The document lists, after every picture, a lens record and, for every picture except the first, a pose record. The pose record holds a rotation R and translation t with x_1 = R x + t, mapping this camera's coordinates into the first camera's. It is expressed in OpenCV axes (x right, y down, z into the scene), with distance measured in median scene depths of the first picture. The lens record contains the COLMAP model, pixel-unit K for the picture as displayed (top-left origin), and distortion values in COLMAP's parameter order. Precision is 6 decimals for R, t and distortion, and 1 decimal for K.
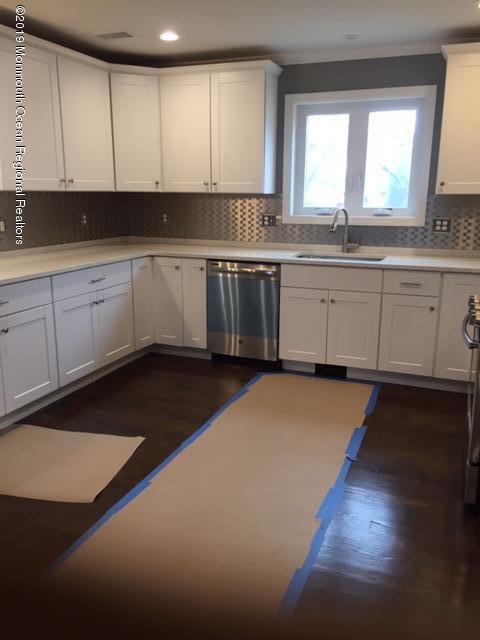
lens RADIAL K [[541.3, 0, 244.5], [0, 541.3, 319.8], [0, 0, 1]] dist [0.077118, -0.016133]
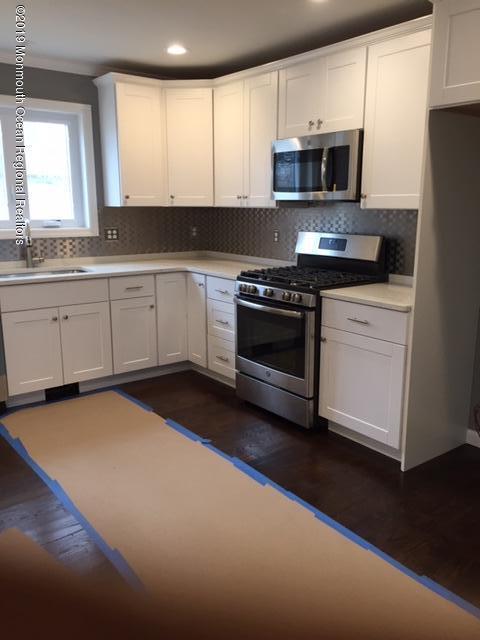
lens RADIAL K [[541.3, 0, 246.7], [0, 541.3, 318.4], [0, 0, 1]] dist [0.077118, -0.016133]
pose [[0.514573, -0.182359, 0.837830, -0.473137], [0.199249, 0.975806, 0.090017, -0.054826], [-0.833975, 0.120617, 0.538458, 0.215153]]
